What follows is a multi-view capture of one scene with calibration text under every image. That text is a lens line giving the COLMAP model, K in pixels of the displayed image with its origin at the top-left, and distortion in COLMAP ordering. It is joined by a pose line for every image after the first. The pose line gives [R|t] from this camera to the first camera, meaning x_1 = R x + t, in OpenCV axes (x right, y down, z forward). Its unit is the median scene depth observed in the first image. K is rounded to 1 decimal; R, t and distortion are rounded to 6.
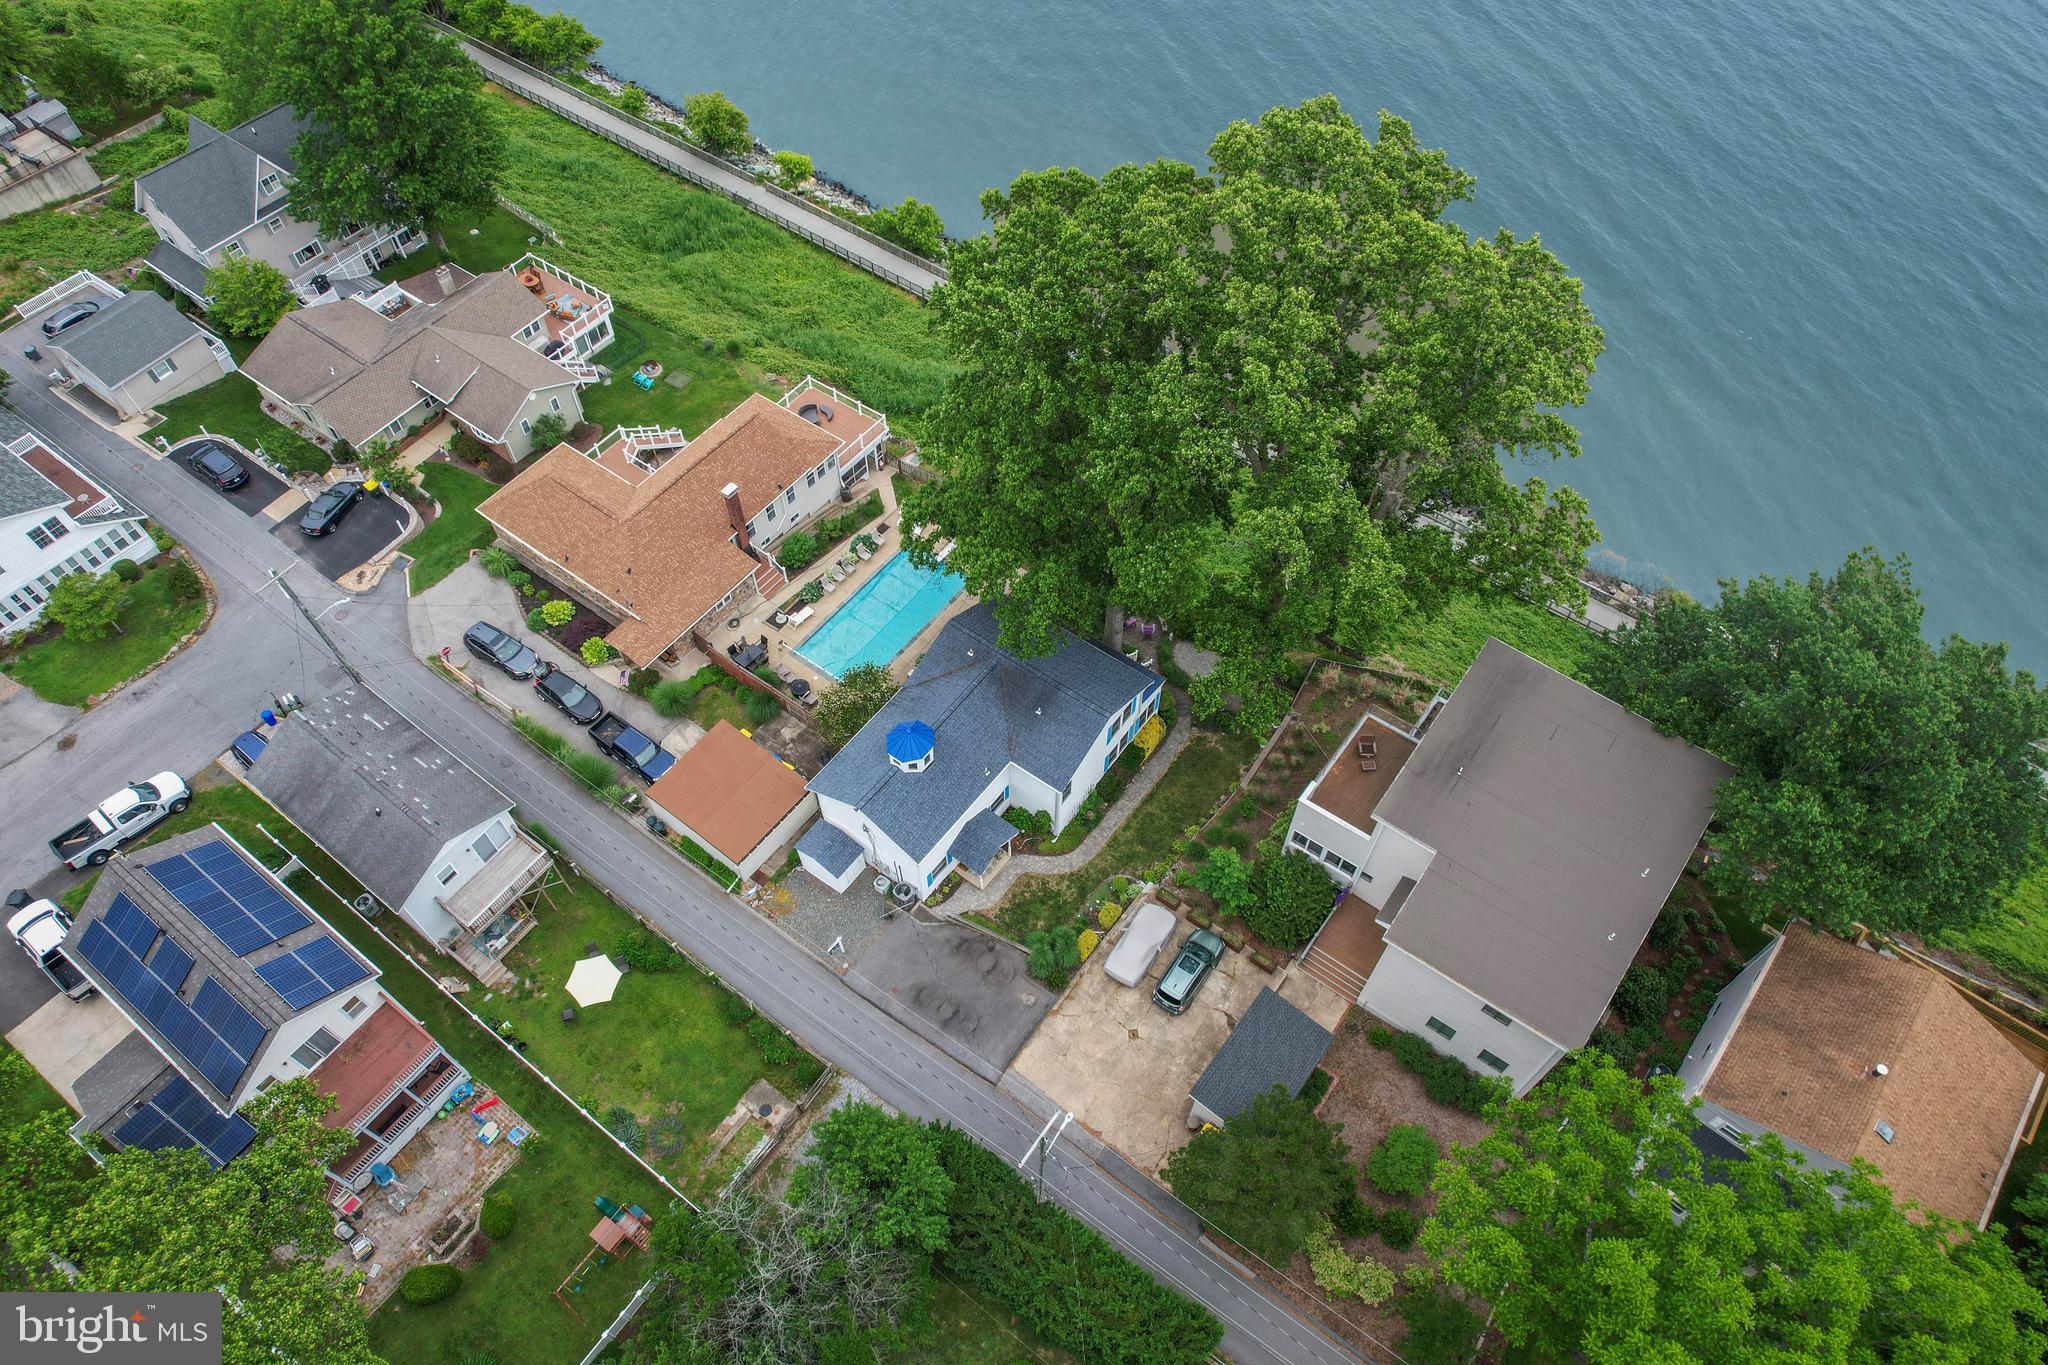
lens RADIAL K [[1306.7, 0, 1024.0], [0, 1306.7, 689.4], [0, 0, 1]] dist [-0.079096, 0.072000]
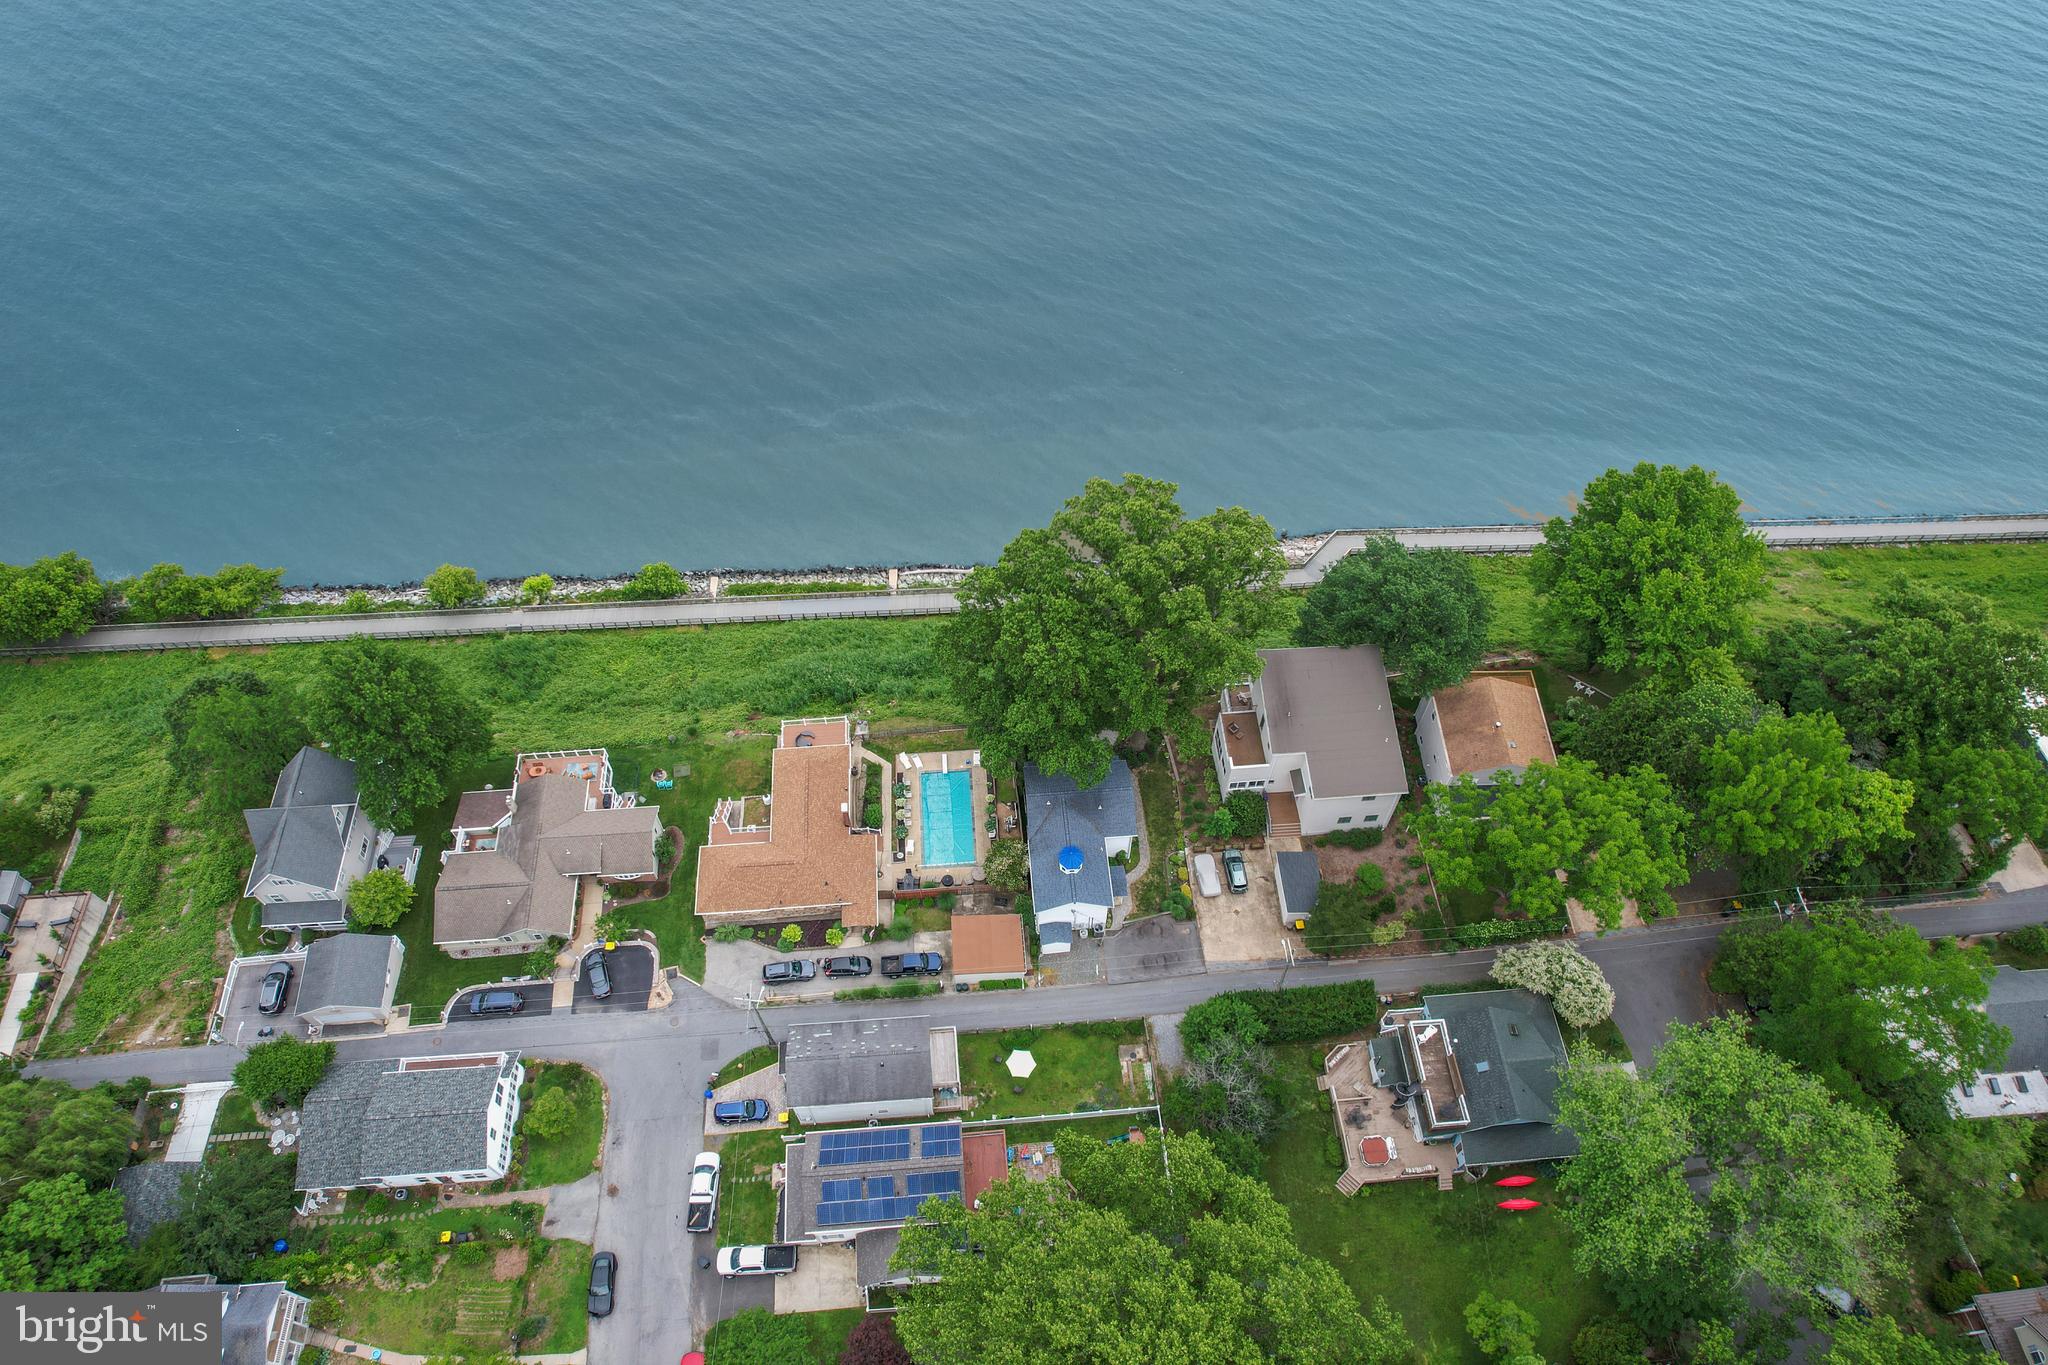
lens RADIAL K [[1306.7, 0, 1024.0], [0, 1306.7, 689.4], [0, 0, 1]] dist [-0.079096, 0.072000]
pose [[0.755458, -0.535754, 0.377161, -0.637063], [0.535754, 0.836491, 0.115107, -0.370230], [-0.377161, 0.115107, 0.918967, -0.654531]]
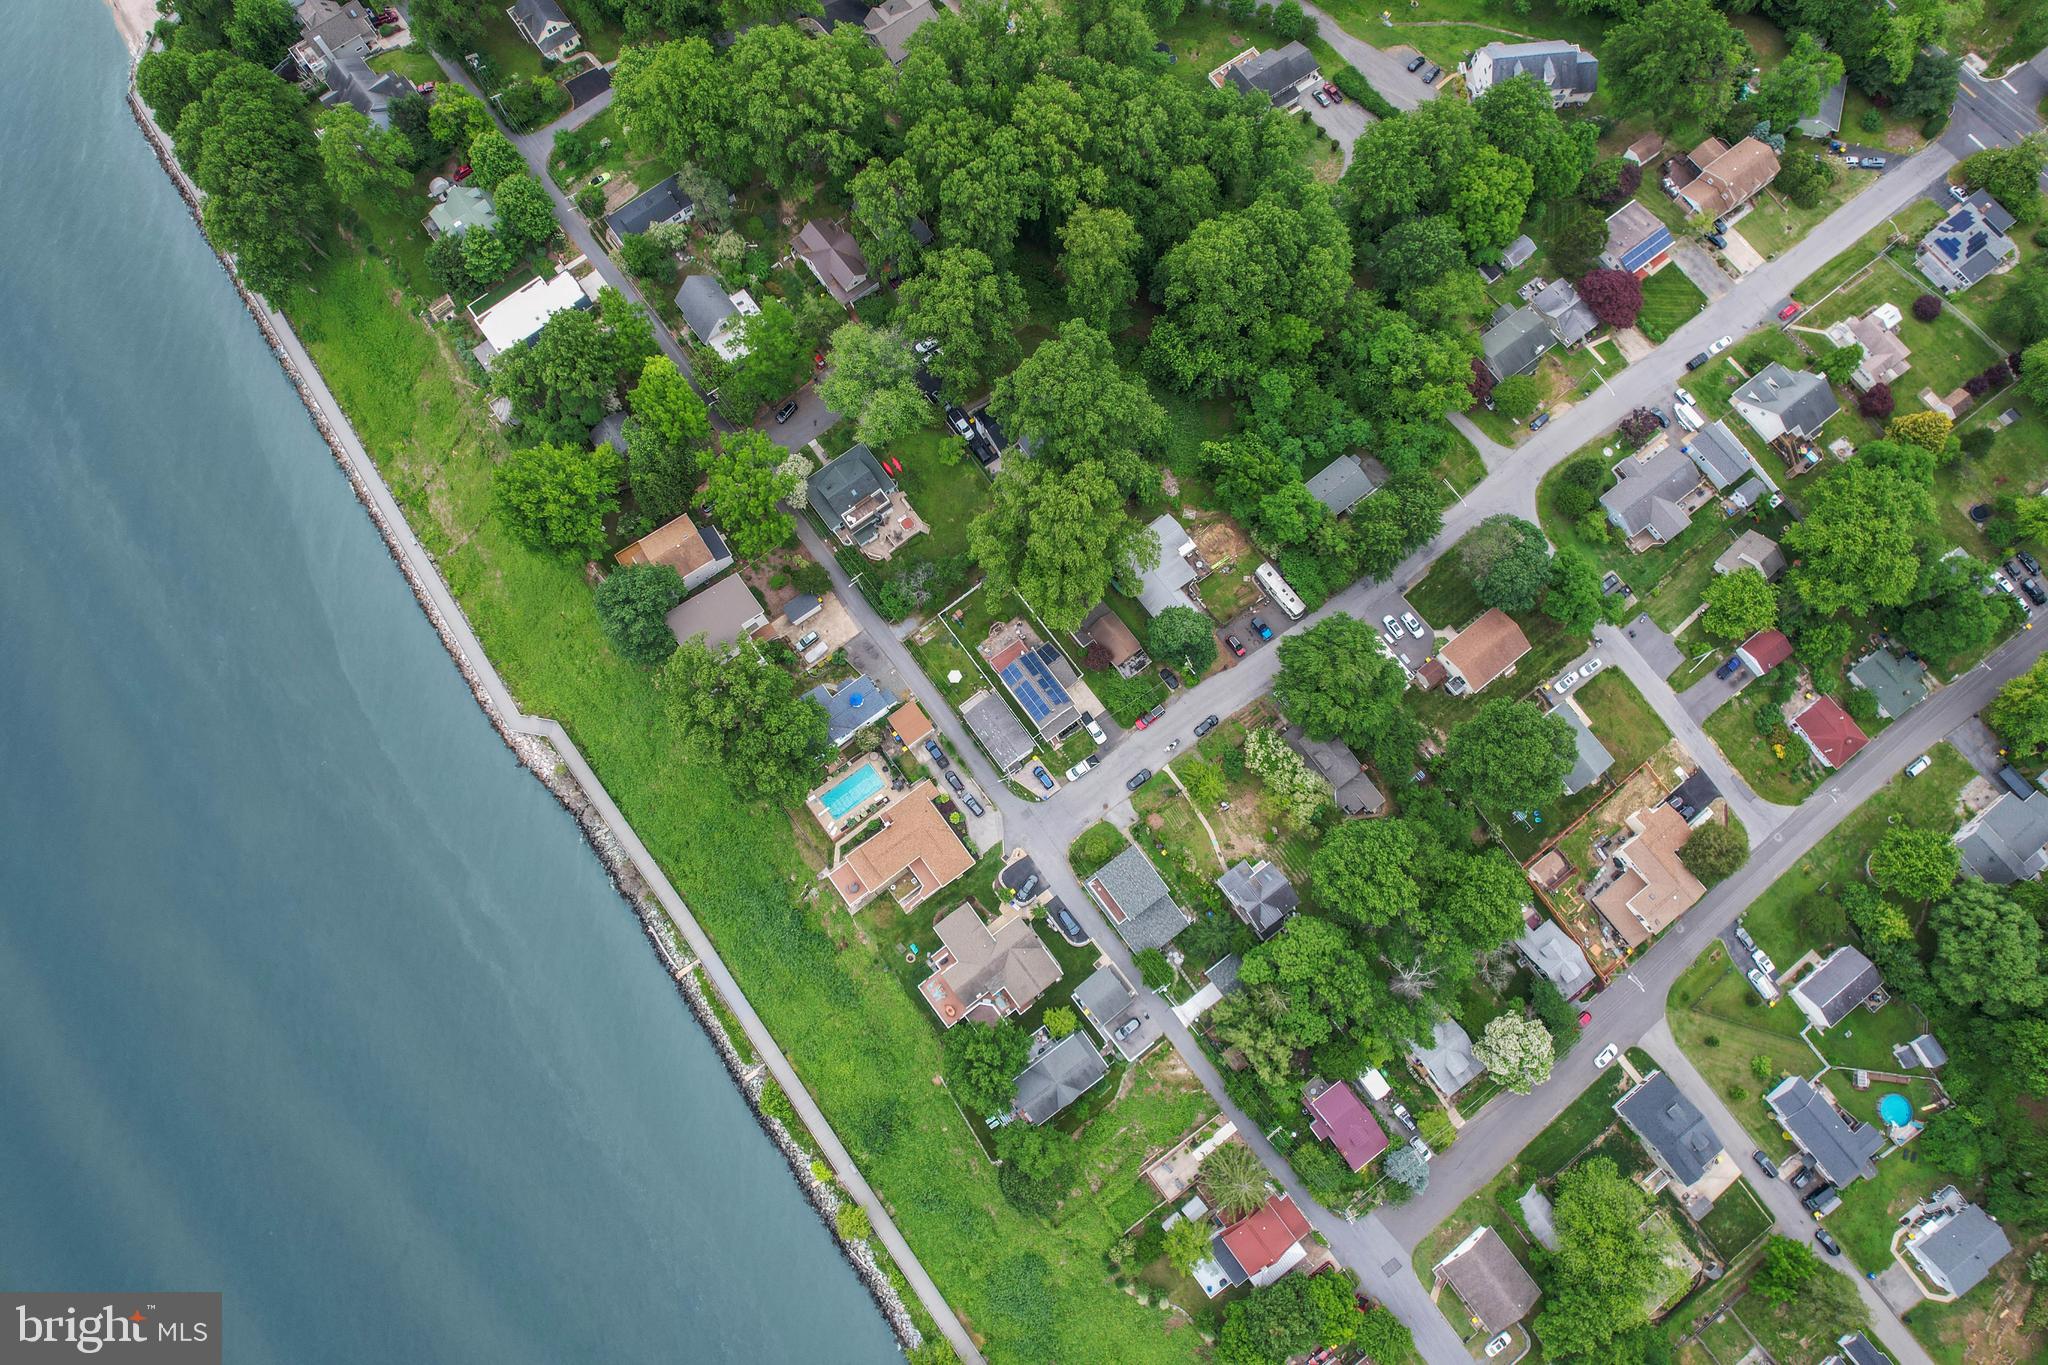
lens RADIAL K [[1306.7, 0, 1024.0], [0, 1306.7, 689.4], [0, 0, 1]] dist [-0.079096, 0.072000]
pose [[-0.956949, -0.282577, 0.066320, -0.686935], [0.238952, -0.637257, 0.732670, -2.236333], [-0.164773, 0.716975, 0.677345, -1.413120]]
